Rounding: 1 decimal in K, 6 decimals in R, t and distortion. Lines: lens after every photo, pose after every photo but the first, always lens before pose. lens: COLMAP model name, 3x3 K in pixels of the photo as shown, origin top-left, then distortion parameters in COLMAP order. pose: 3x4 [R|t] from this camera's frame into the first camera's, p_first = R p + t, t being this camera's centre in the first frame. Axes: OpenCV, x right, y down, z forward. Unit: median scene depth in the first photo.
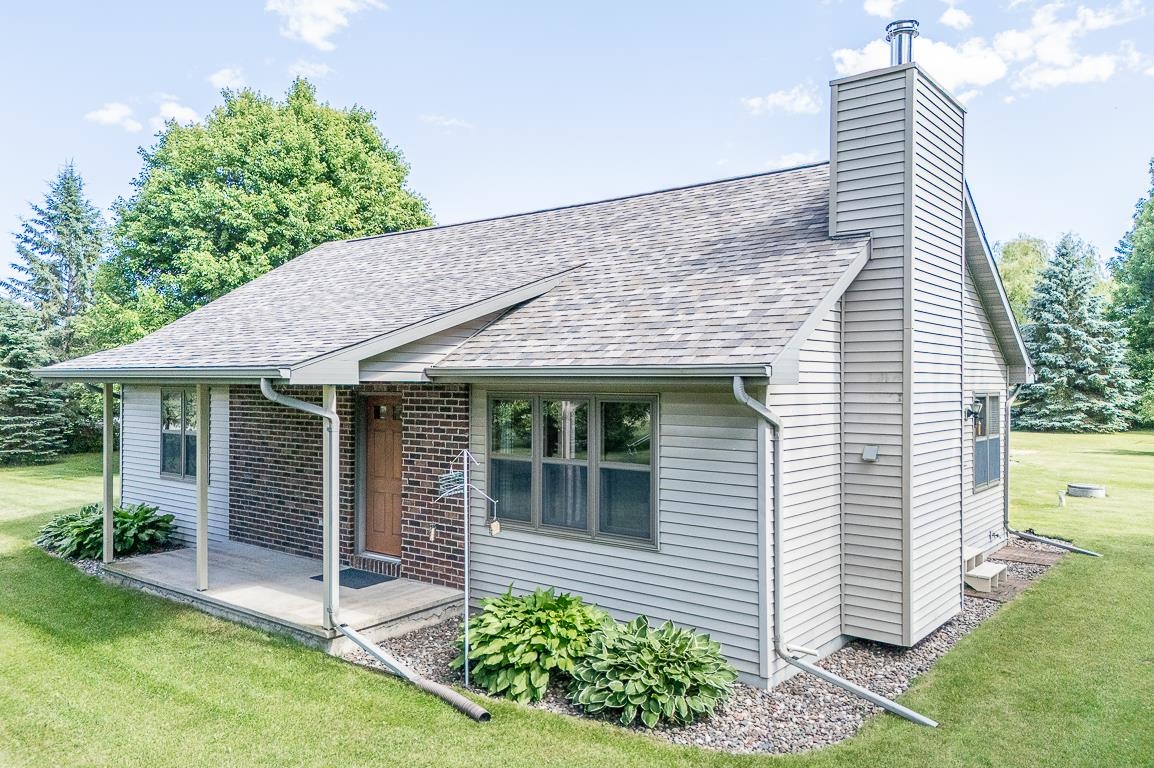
lens RADIAL K [[854.5, 0, 552.6], [0, 854.5, 381.6], [0, 0, 1]] dist [0.011336, 0.005806]
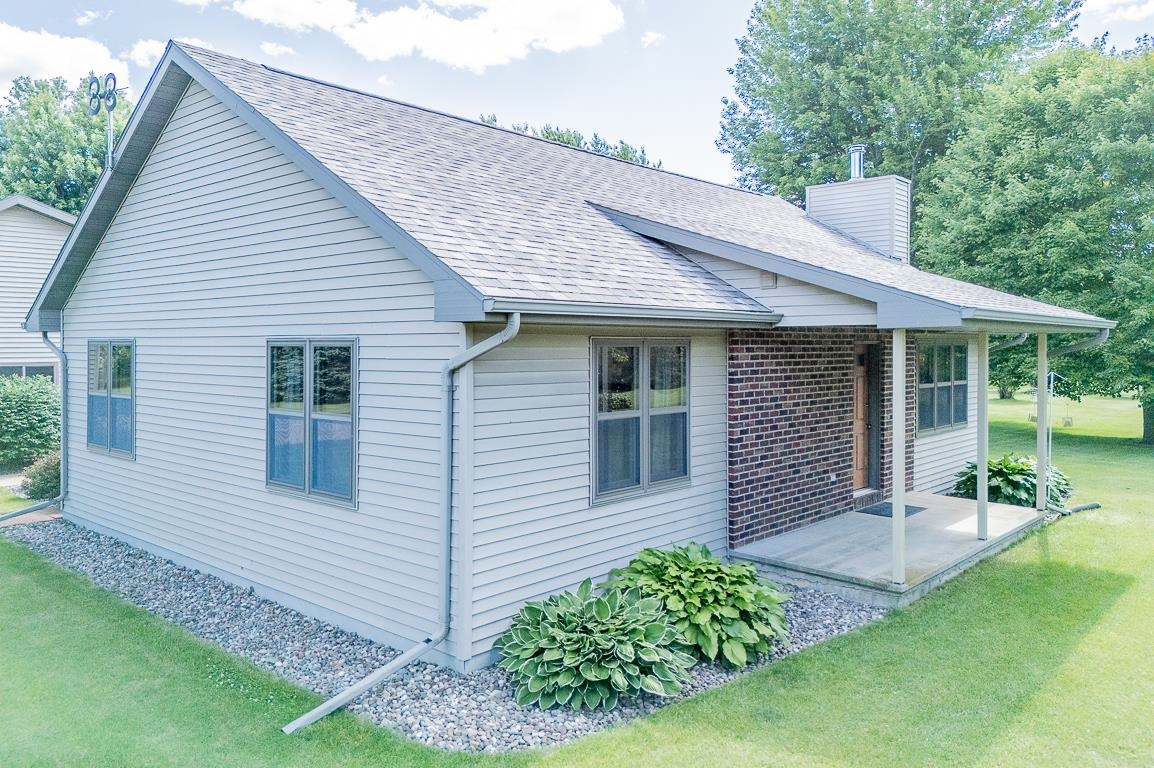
lens RADIAL K [[854.5, 0, 552.6], [0, 854.5, 381.6], [0, 0, 1]] dist [0.011336, 0.005806]
pose [[0.040048, -0.033589, 0.998633, -1.160890], [-0.000677, 0.999434, 0.033643, 0.022961], [-0.999198, -0.002024, 0.040002, 1.194761]]
